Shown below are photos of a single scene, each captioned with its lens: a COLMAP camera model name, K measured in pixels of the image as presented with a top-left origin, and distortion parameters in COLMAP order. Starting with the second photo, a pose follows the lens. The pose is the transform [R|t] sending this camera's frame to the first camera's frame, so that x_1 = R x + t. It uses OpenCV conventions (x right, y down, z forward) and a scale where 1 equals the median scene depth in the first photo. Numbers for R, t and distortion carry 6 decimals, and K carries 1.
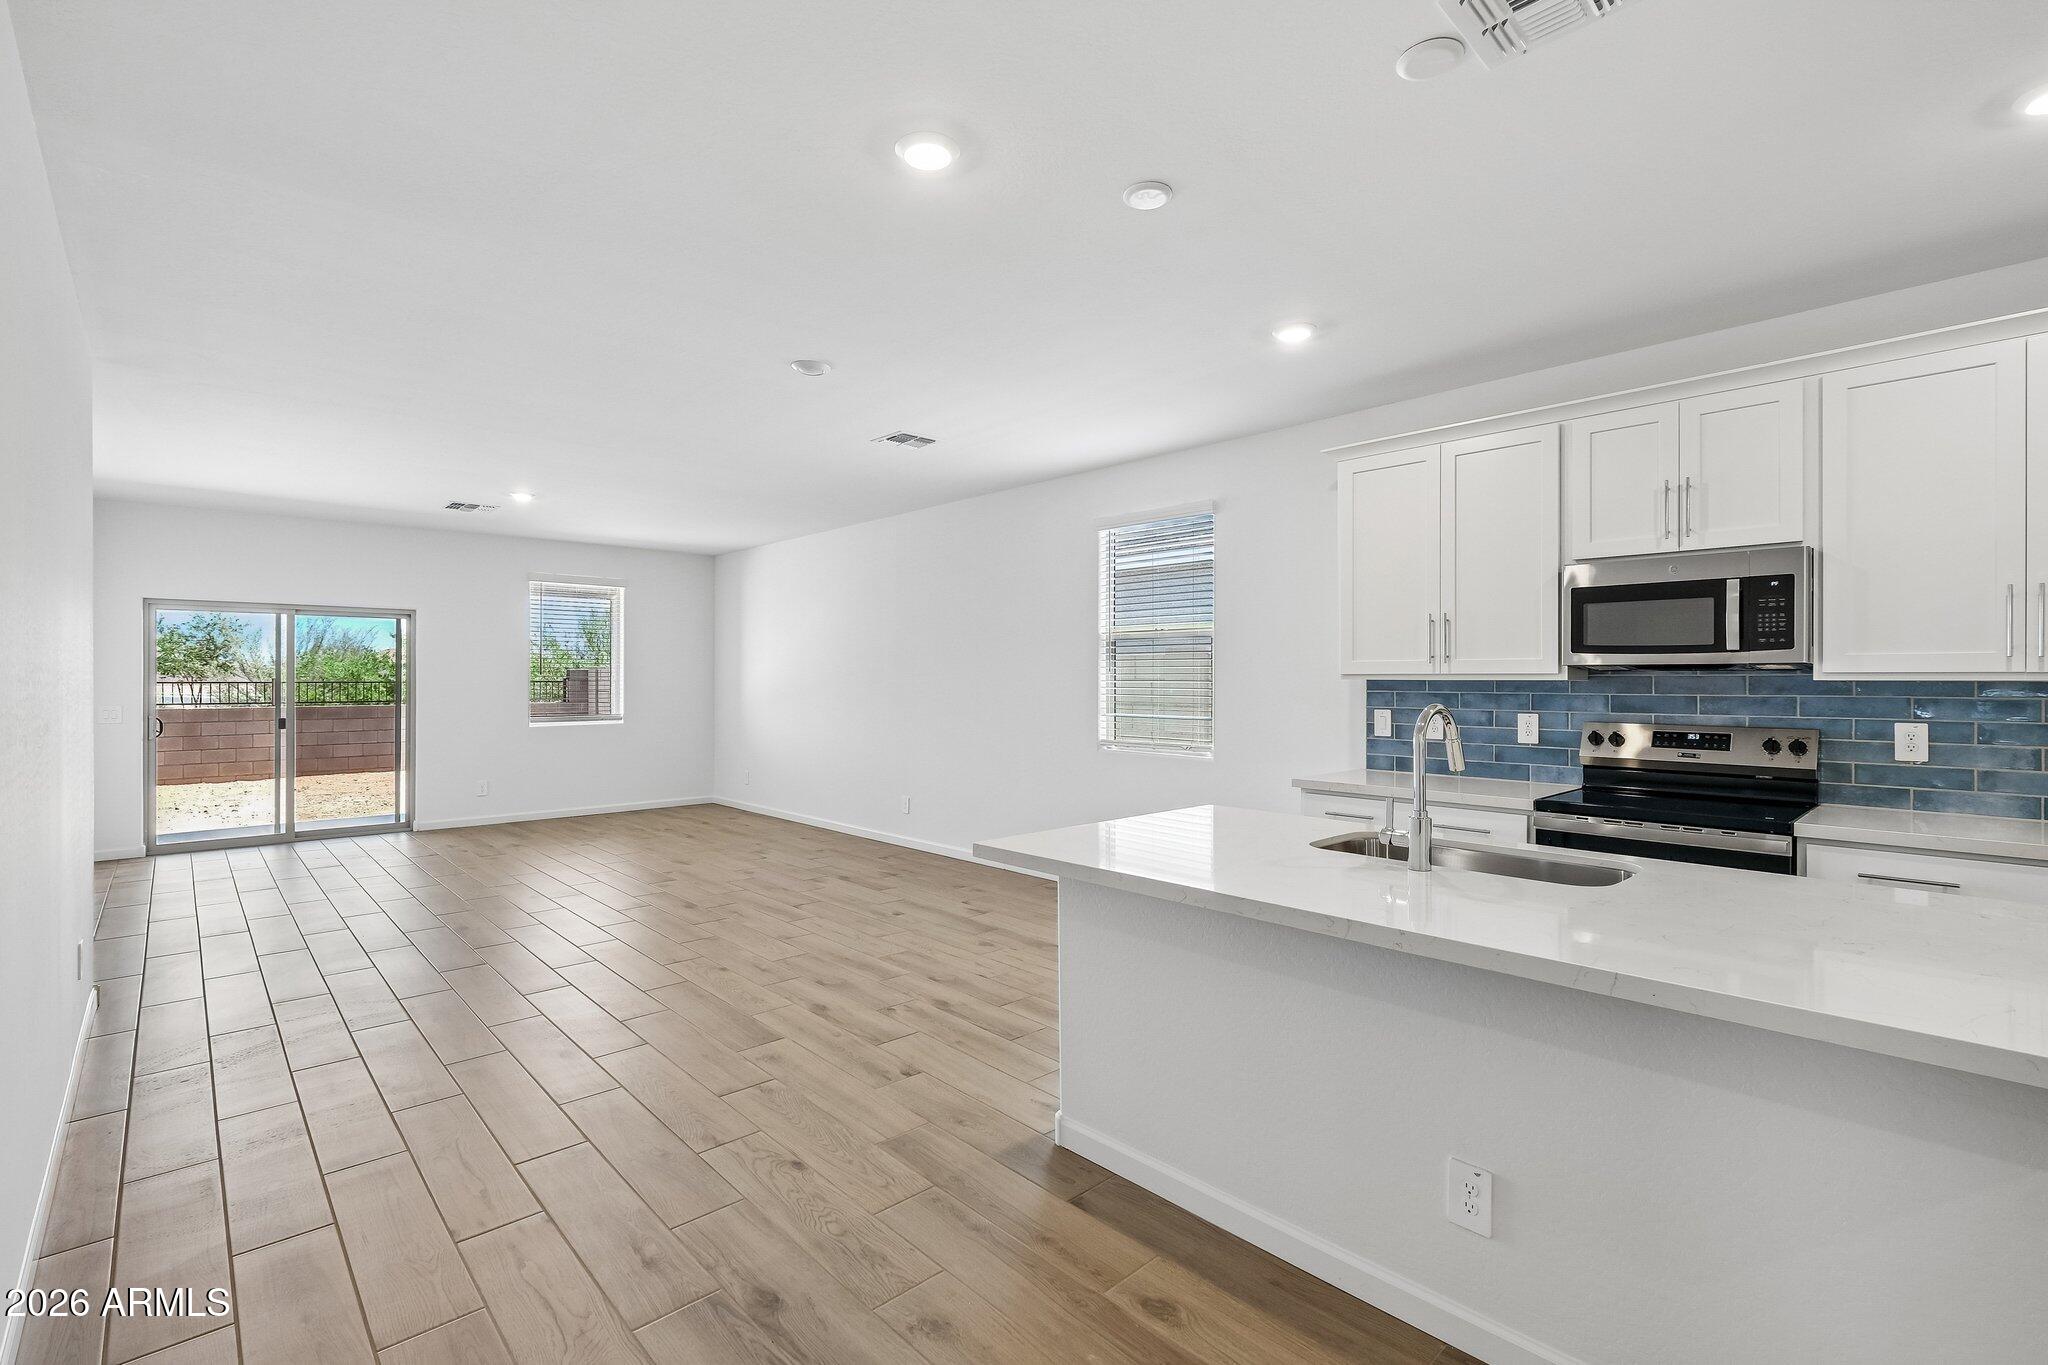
lens RADIAL K [[921.7, 0, 1020.6], [0, 921.7, 692.2], [0, 0, 1]] dist [-0.007804, 0.001203]
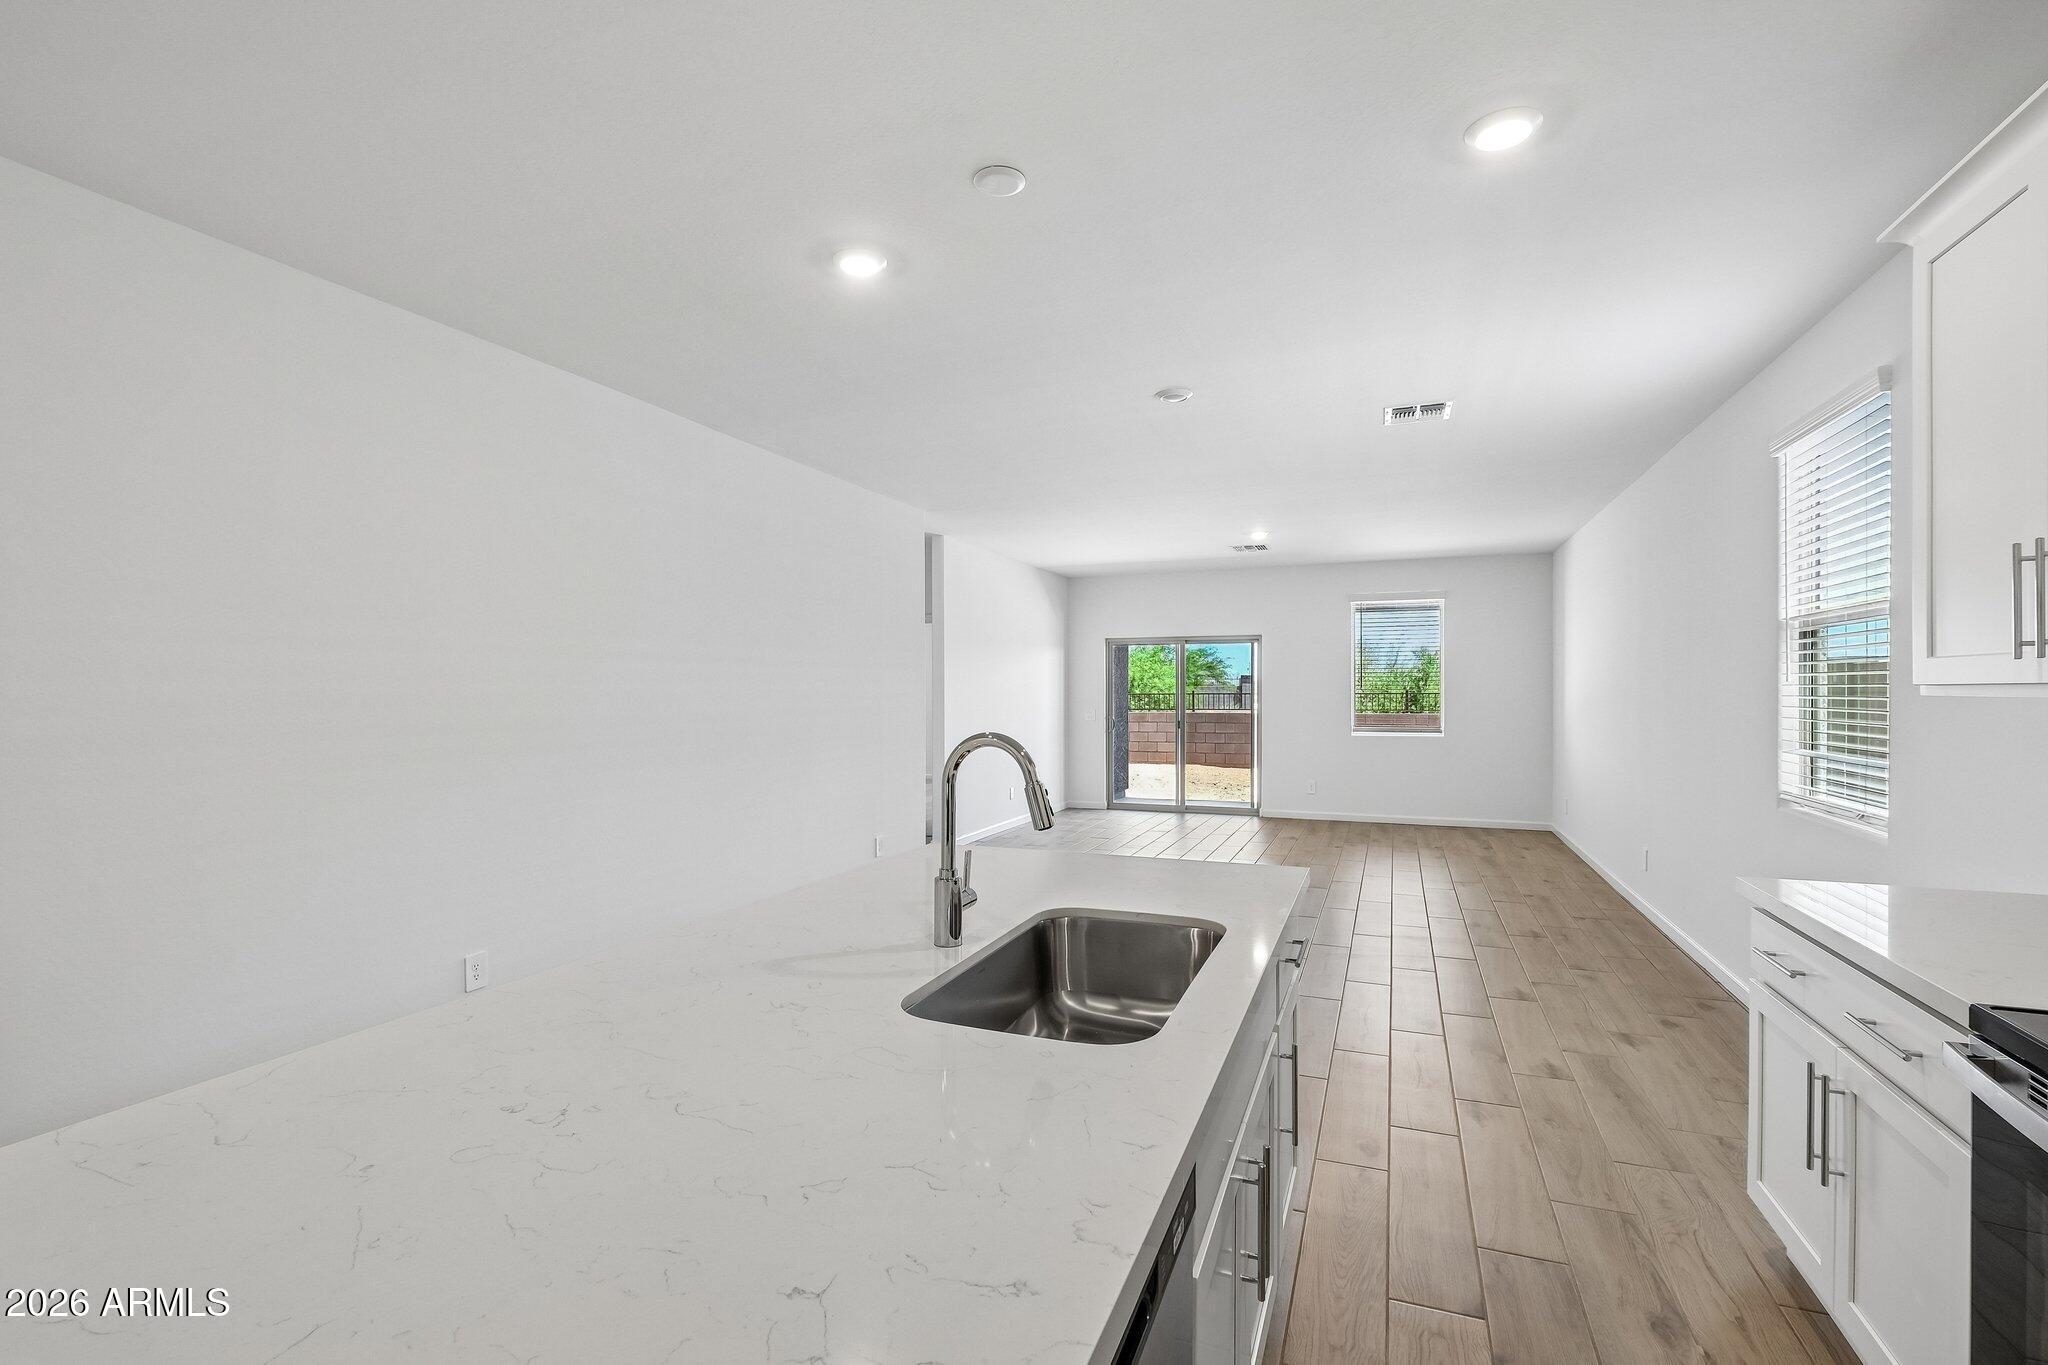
lens RADIAL K [[921.7, 0, 1017.1], [0, 921.7, 693.0], [0, 0, 1]] dist [-0.007804, 0.001203]
pose [[0.419686, 0.001984, -0.907667, 0.489309], [-0.012896, 0.999910, -0.003777, -0.005993], [0.907578, 0.013290, 0.419674, 0.306923]]
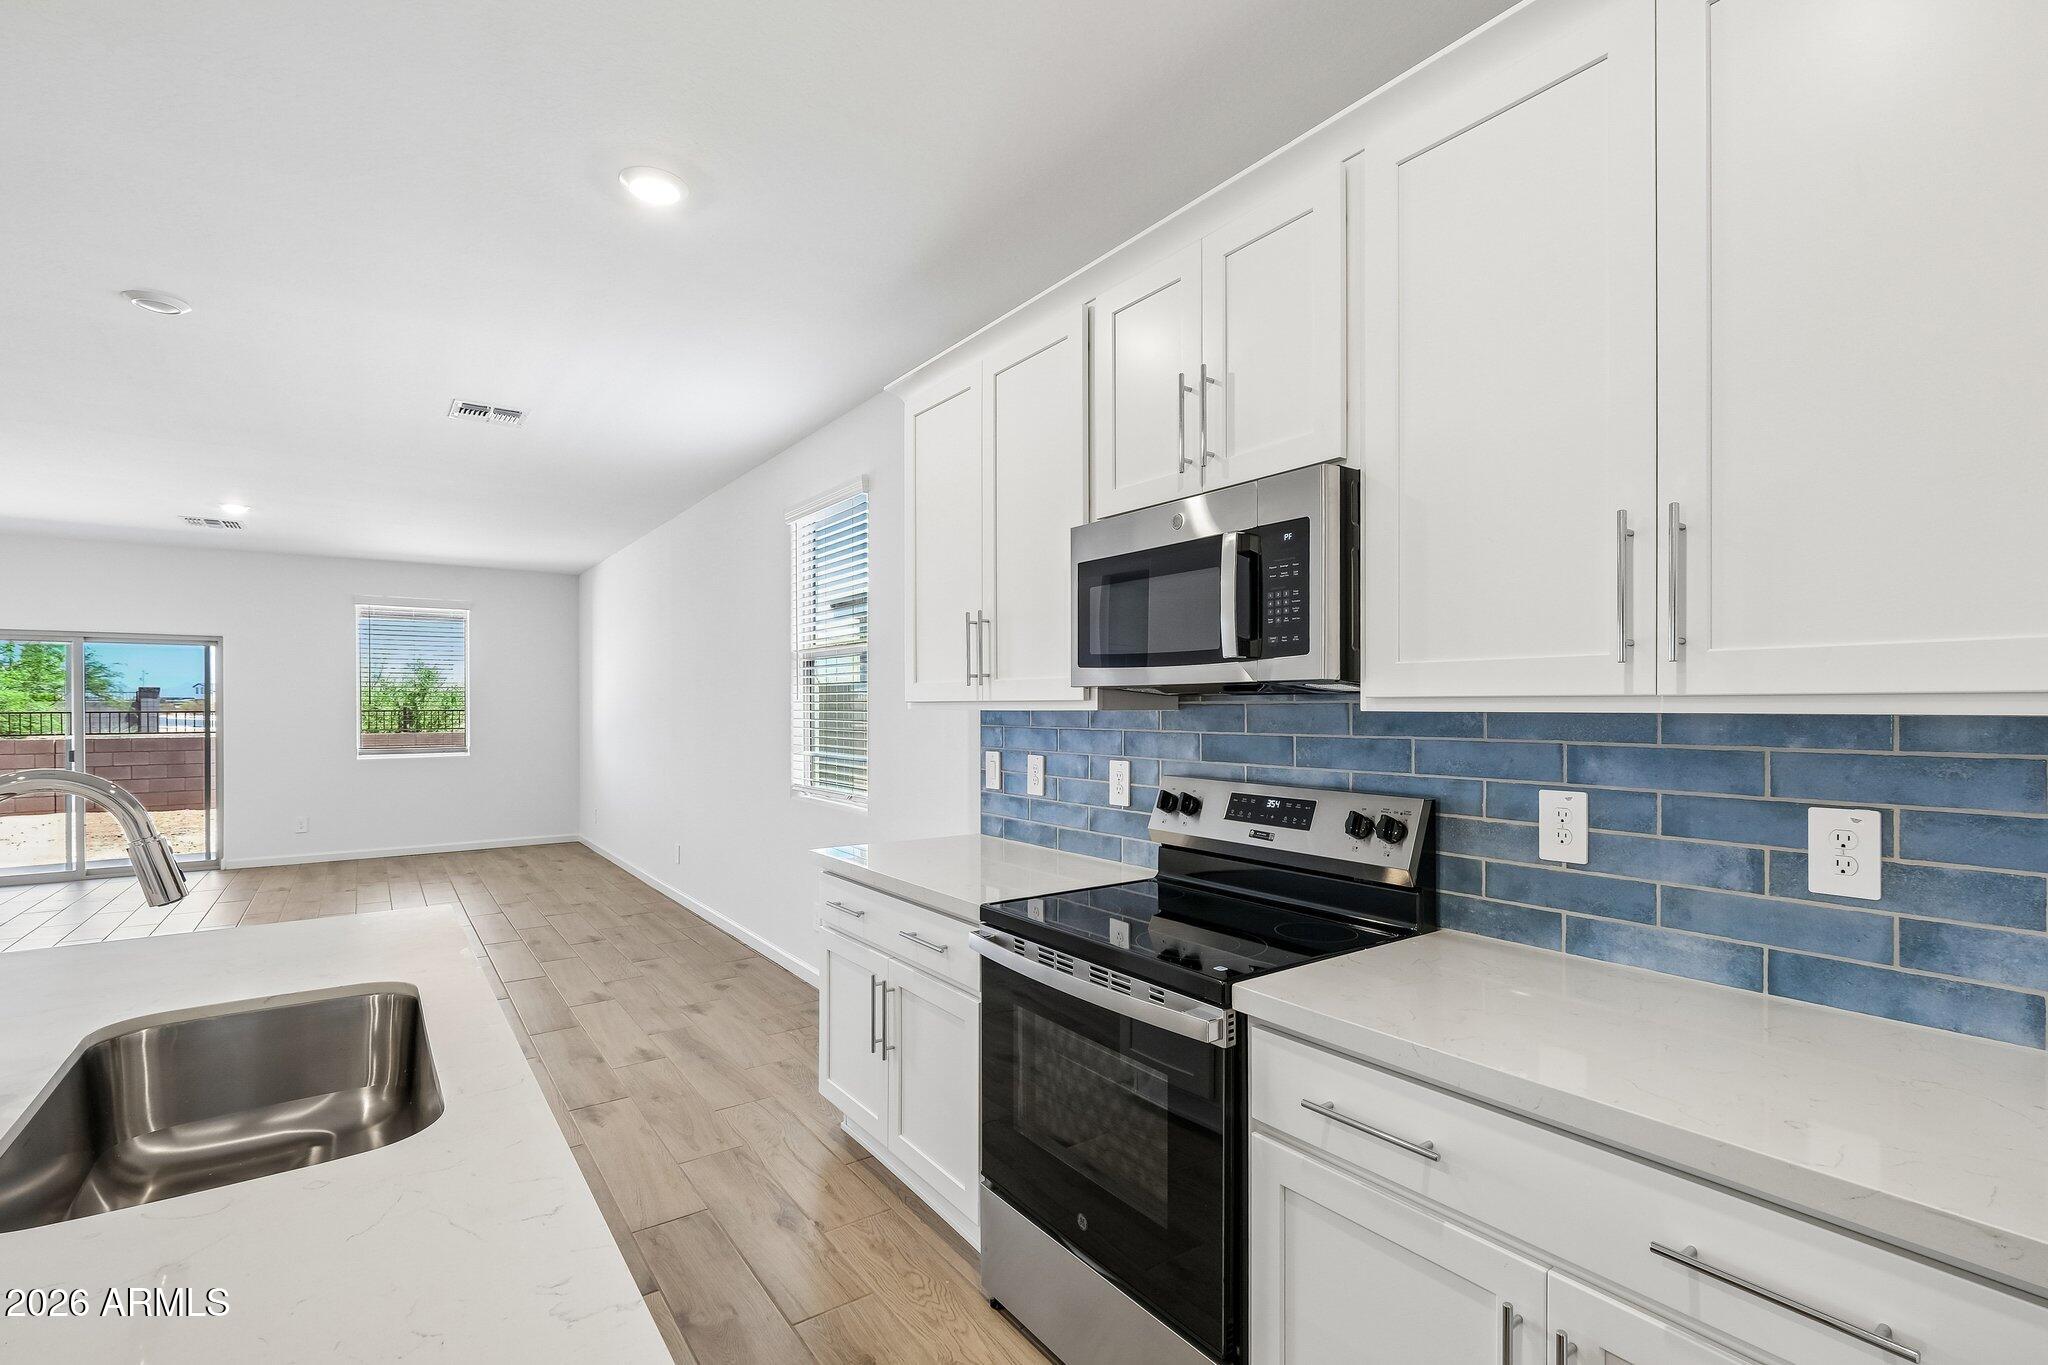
lens RADIAL K [[921.7, 0, 1026.7], [0, 921.7, 707.4], [0, 0, 1]] dist [-0.007804, 0.001203]
pose [[0.992417, -0.000836, -0.122910, 0.439145], [-0.000946, 0.999895, -0.014438, -0.004247], [0.122909, 0.014445, 0.992313, 0.256569]]
